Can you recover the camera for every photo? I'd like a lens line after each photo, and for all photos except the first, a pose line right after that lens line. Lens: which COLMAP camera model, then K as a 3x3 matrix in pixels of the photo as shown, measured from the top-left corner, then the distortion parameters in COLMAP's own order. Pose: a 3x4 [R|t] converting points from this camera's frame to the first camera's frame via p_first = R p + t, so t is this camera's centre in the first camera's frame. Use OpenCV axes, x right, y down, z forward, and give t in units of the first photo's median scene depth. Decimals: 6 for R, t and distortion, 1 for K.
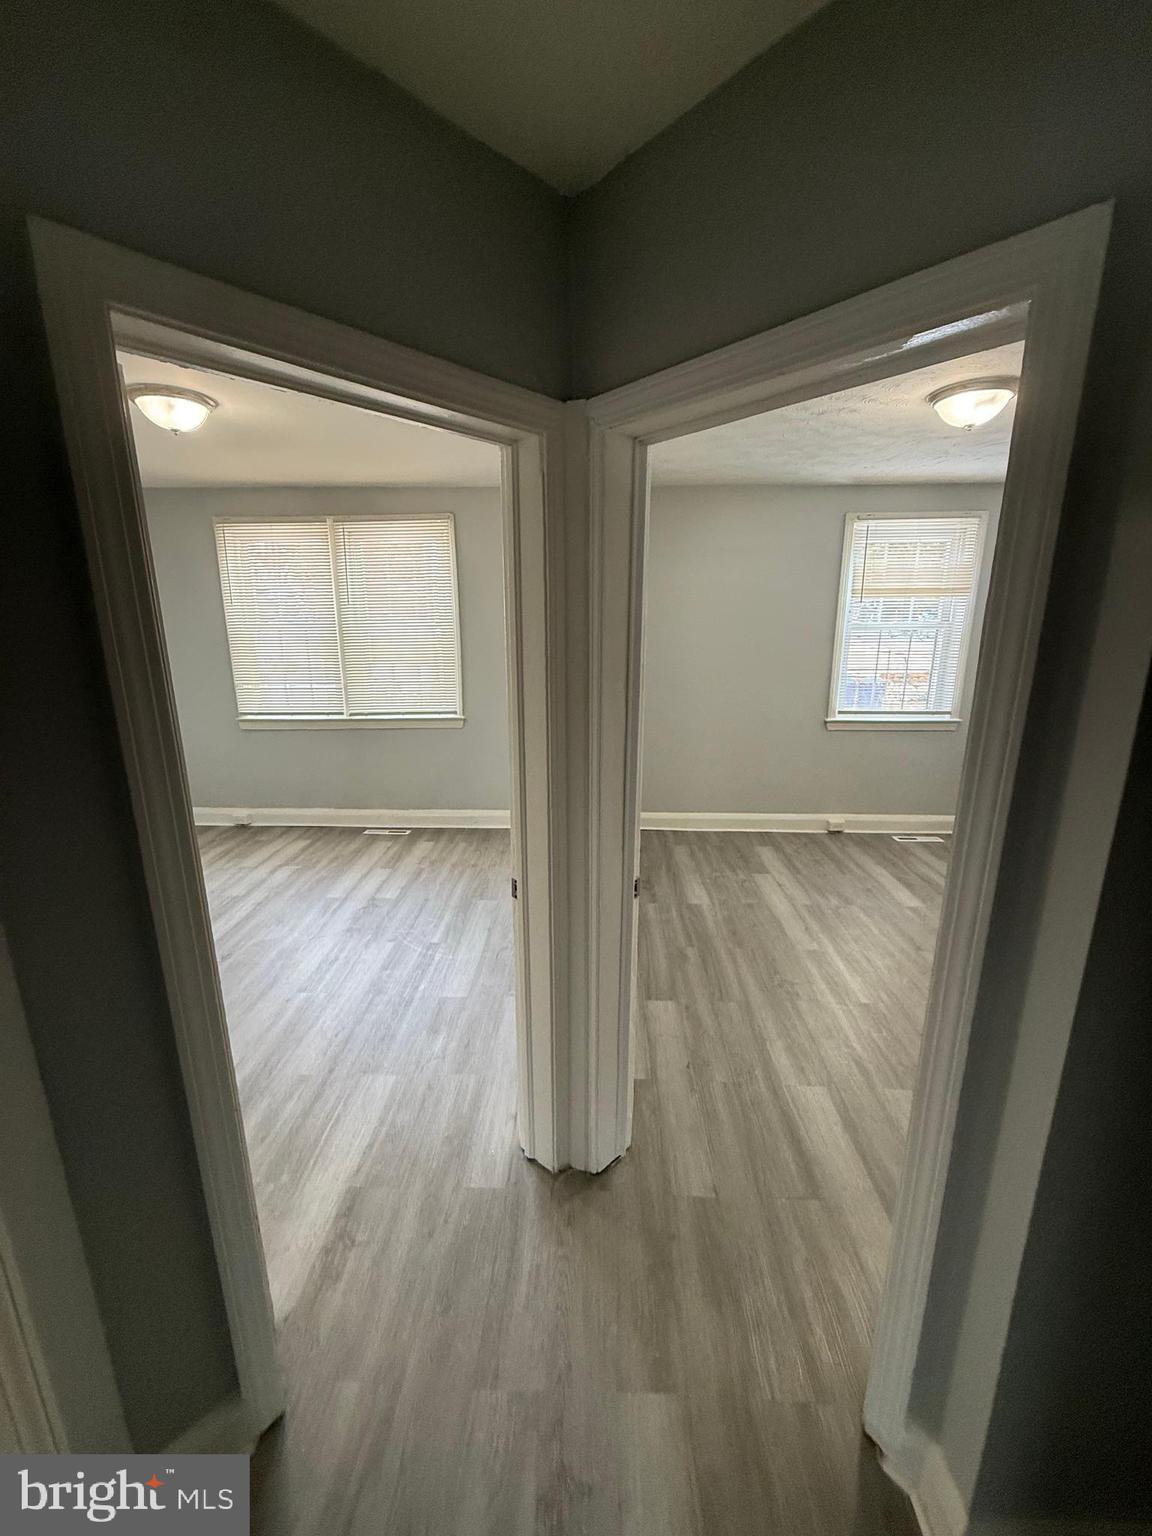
lens RADIAL K [[611.2, 0, 574.1], [0, 611.2, 769.1], [0, 0, 1]] dist [0.000645, -0.000069]
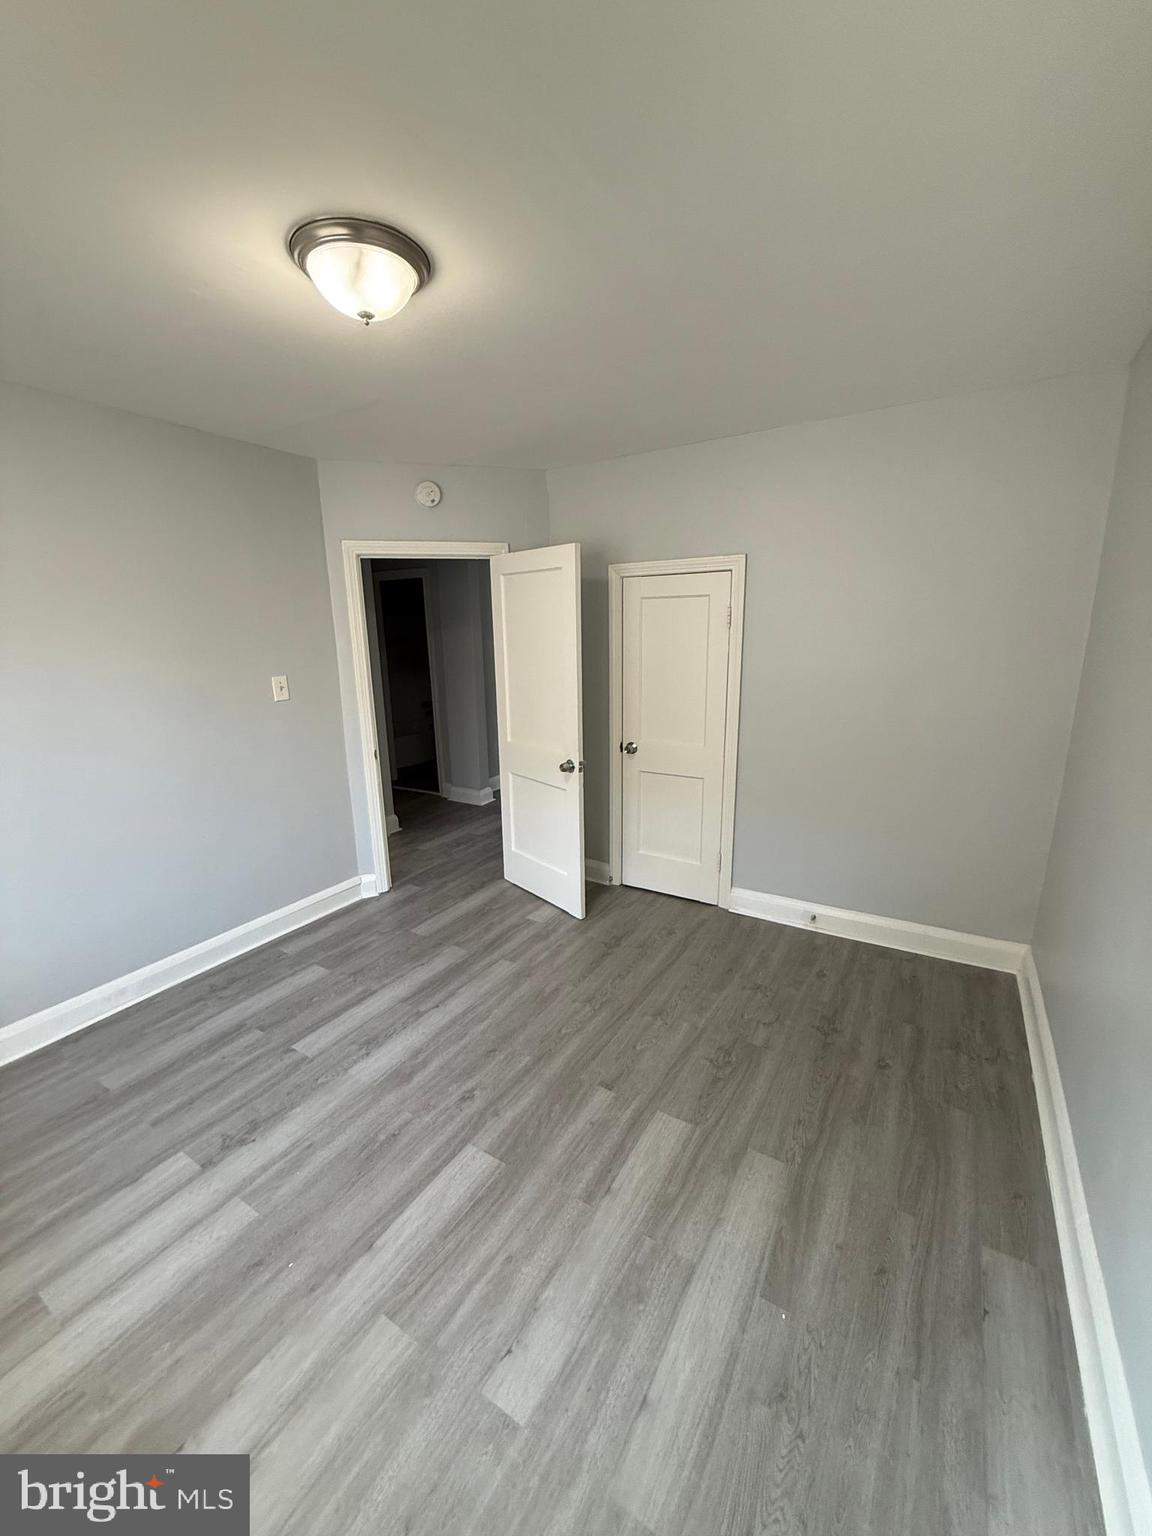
lens RADIAL K [[611.2, 0, 575.3], [0, 611.2, 764.5], [0, 0, 1]] dist [0.000645, -0.000069]
pose [[-0.871295, -0.093931, 0.481686, -0.713778], [0.137748, 0.895248, 0.423742, -0.238093], [-0.471031, 0.435555, -0.767086, 0.954844]]
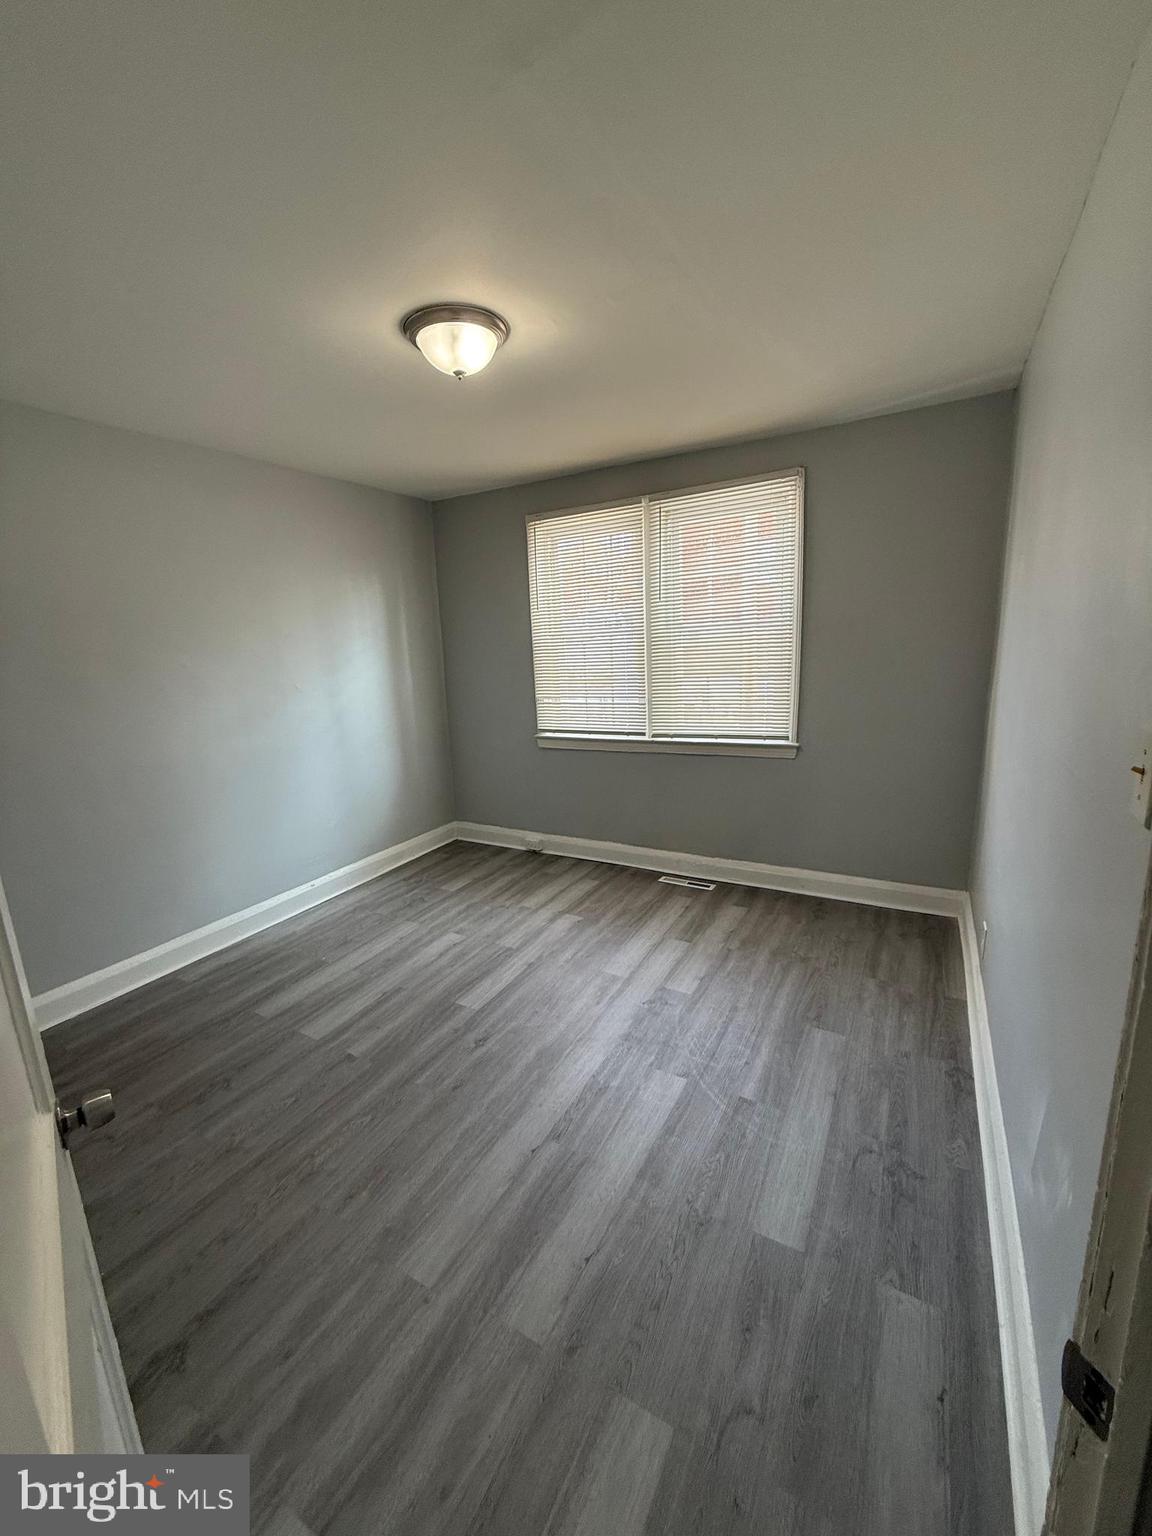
lens RADIAL K [[611.2, 0, 576.9], [0, 611.2, 767.2], [0, 0, 1]] dist [0.000645, -0.000069]
pose [[0.885148, 0.059730, -0.461460, -0.081900], [-0.070654, 0.997480, -0.006413, -0.037669], [0.459914, 0.038280, 0.887138, 0.245944]]
